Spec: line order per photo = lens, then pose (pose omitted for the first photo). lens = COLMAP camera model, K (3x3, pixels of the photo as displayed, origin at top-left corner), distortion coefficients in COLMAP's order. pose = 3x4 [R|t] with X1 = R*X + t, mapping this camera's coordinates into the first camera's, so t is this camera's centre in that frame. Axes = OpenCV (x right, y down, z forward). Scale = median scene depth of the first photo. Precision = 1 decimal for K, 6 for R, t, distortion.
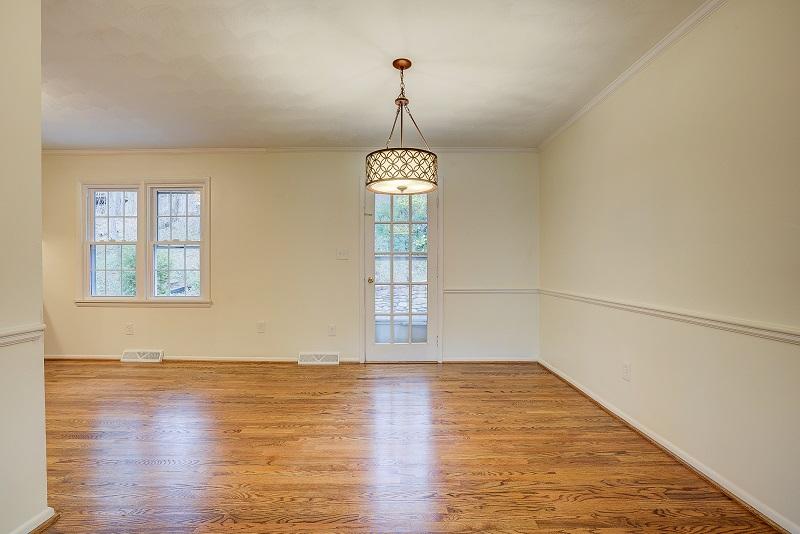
lens RADIAL K [[372.4, 0, 393.8], [0, 372.4, 267.6], [0, 0, 1]] dist [-0.064180, 0.021323]
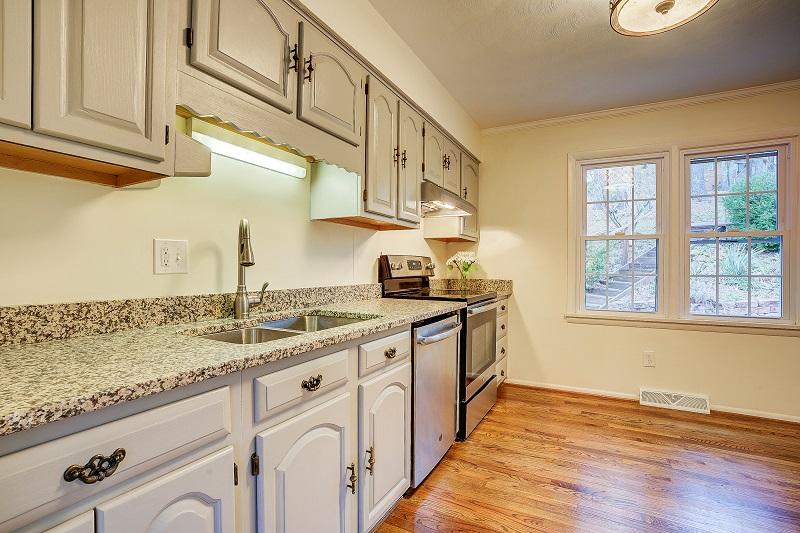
lens RADIAL K [[372.4, 0, 399.9], [0, 372.4, 269.2], [0, 0, 1]] dist [-0.064180, 0.021323]
pose [[0.886052, 0.007335, -0.463529, -0.855105], [-0.007680, 0.999970, 0.001143, -0.001537], [0.463523, 0.002547, 0.886081, 0.154606]]
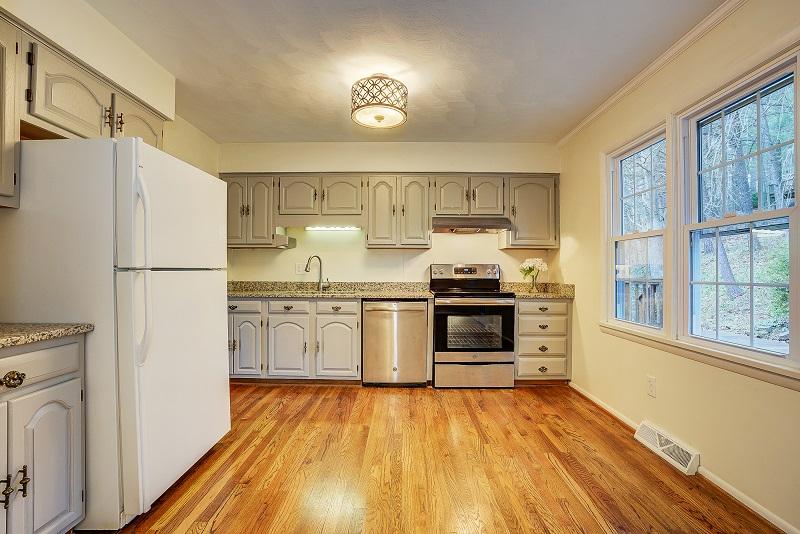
lens RADIAL K [[372.4, 0, 407.2], [0, 372.4, 270.2], [0, 0, 1]] dist [-0.064180, 0.021323]
pose [[0.012258, -0.005250, -0.999911, -0.178970], [-0.009238, 0.999943, -0.005363, -0.003627], [0.999882, 0.009303, 0.012209, 0.624357]]
